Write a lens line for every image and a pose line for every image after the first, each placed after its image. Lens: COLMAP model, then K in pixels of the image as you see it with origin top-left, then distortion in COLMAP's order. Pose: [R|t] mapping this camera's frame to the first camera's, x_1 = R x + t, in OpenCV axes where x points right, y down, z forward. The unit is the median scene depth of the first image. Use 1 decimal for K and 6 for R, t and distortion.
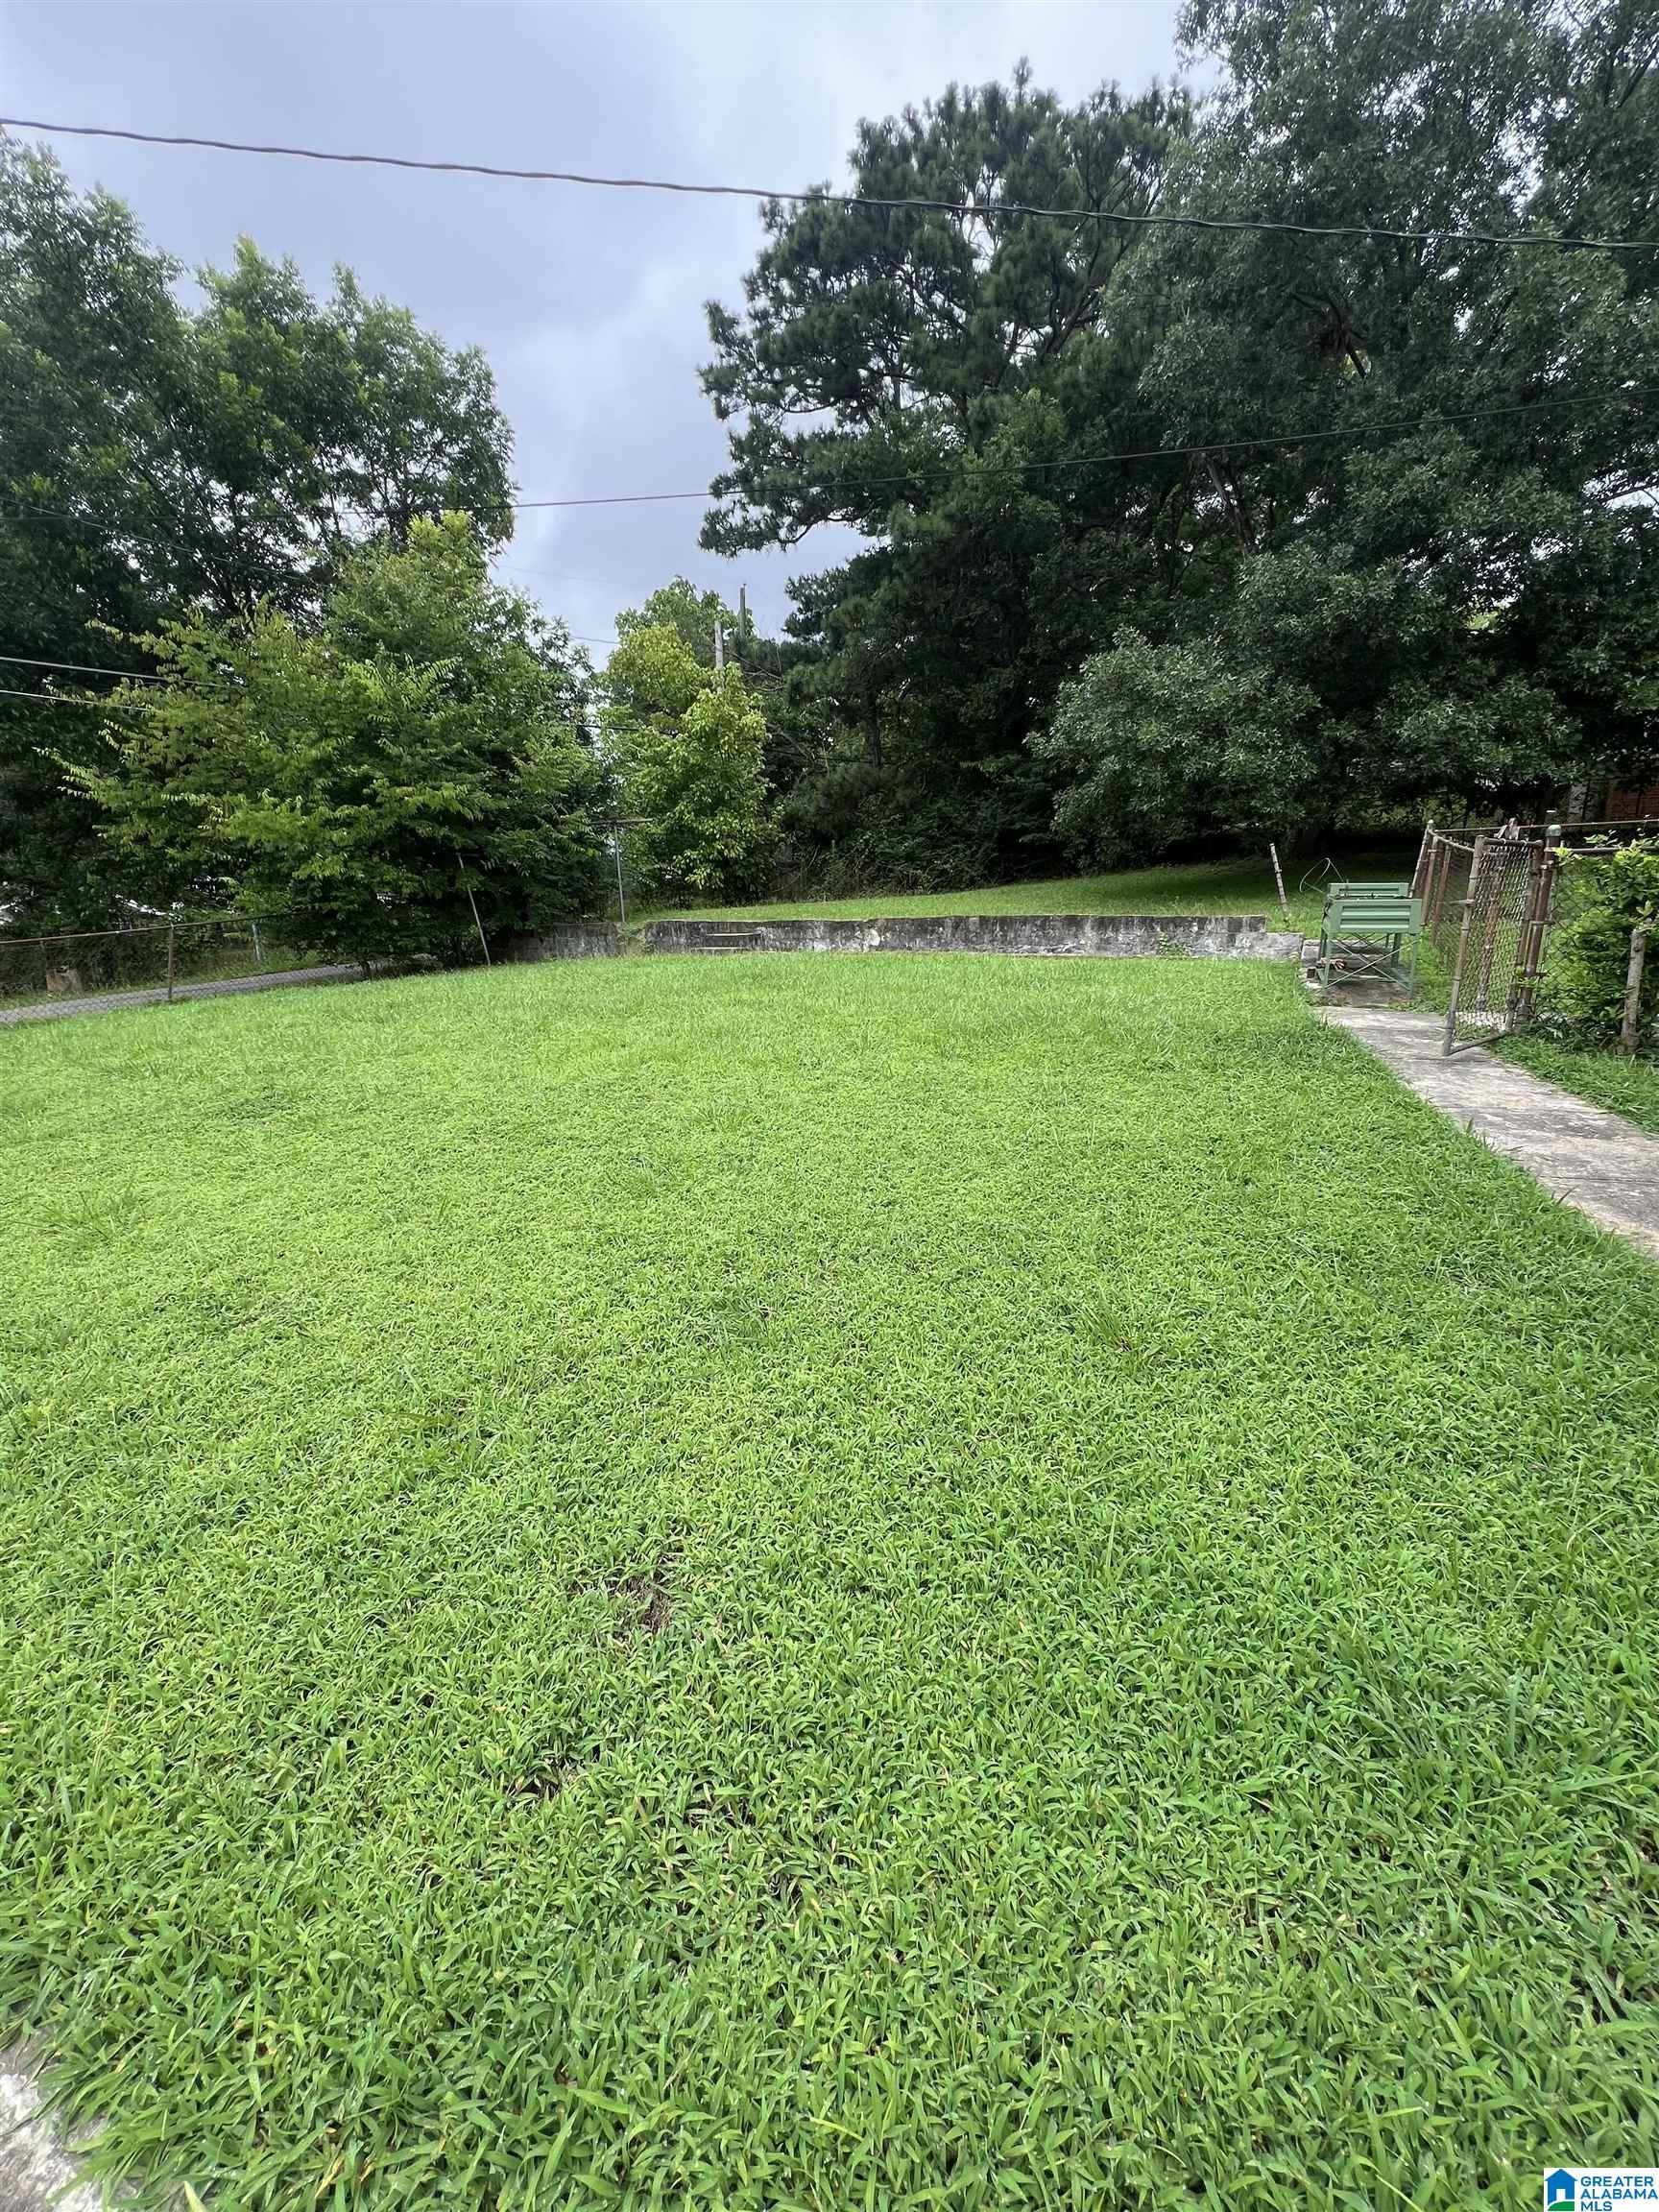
lens RADIAL K [[885.1, 0, 831.7], [0, 885.1, 1101.0], [0, 0, 1]] dist [-0.002030, 0.000316]
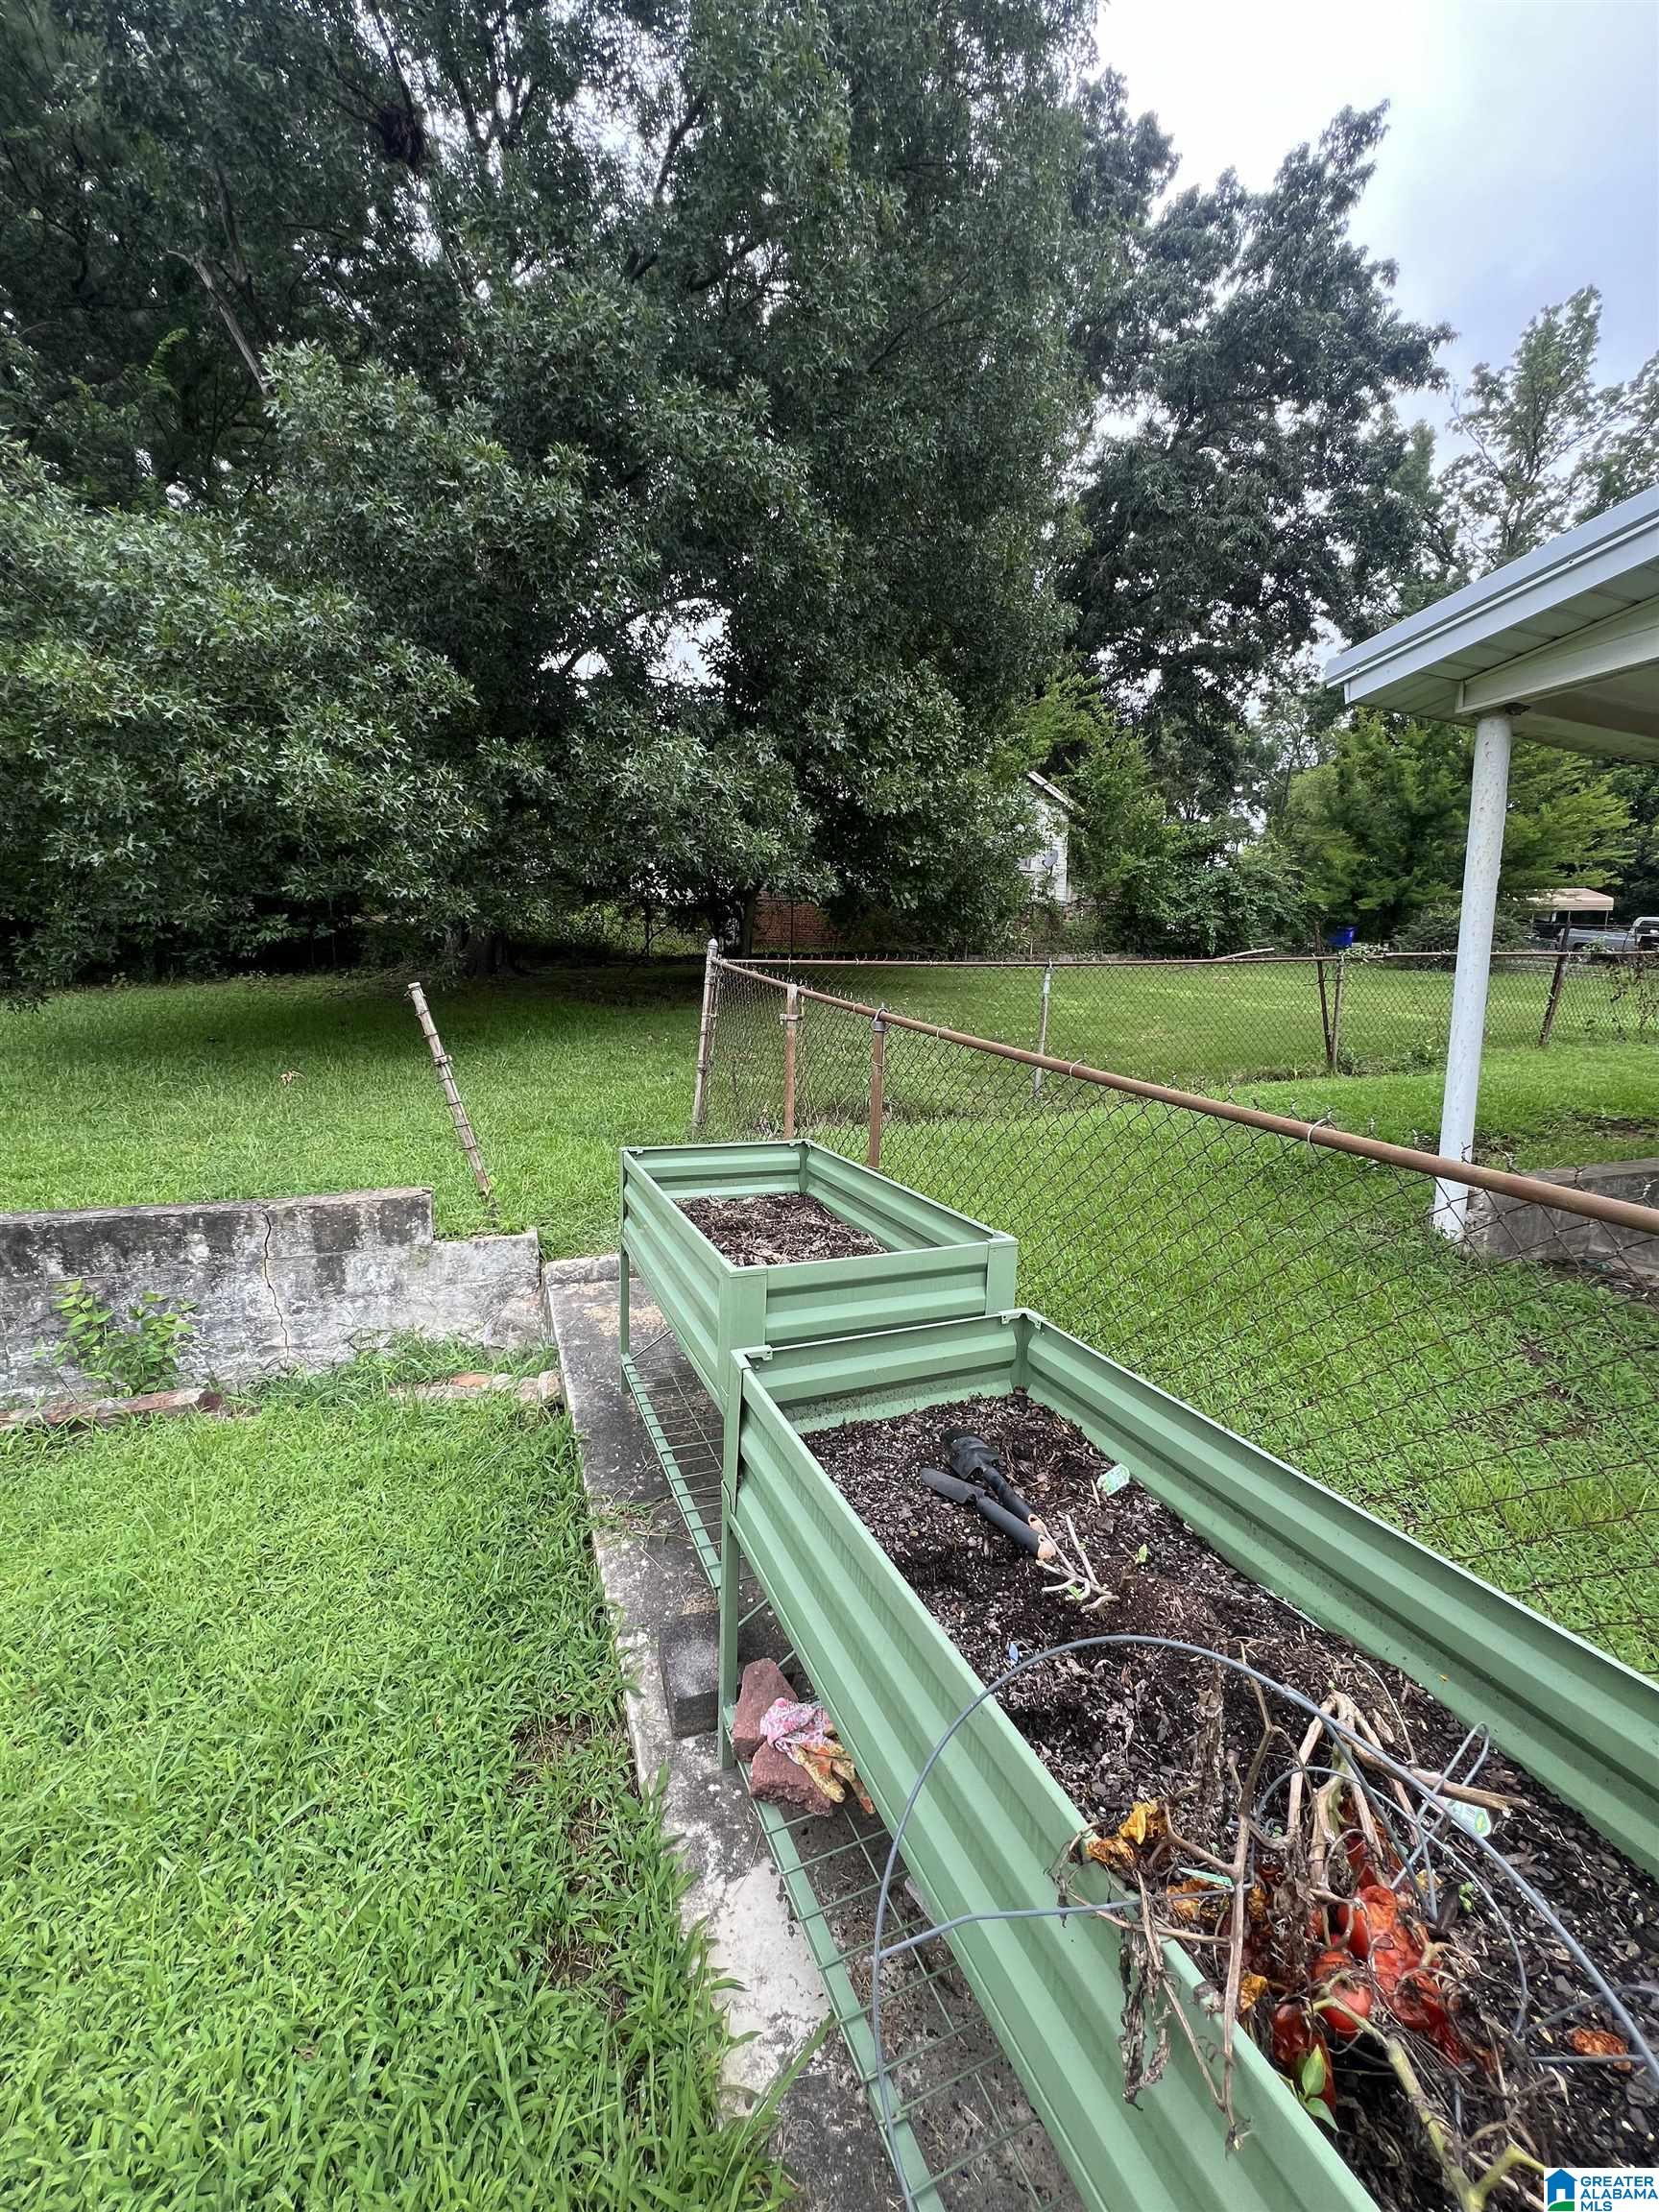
lens RADIAL K [[885.1, 0, 831.7], [0, 885.1, 1101.0], [0, 0, 1]] dist [-0.002030, 0.000316]
pose [[0.620869, -0.054750, 0.782000, 0.274077], [0.139946, 0.989274, -0.041849, -0.175050], [-0.771322, 0.135421, 0.621871, 0.563440]]
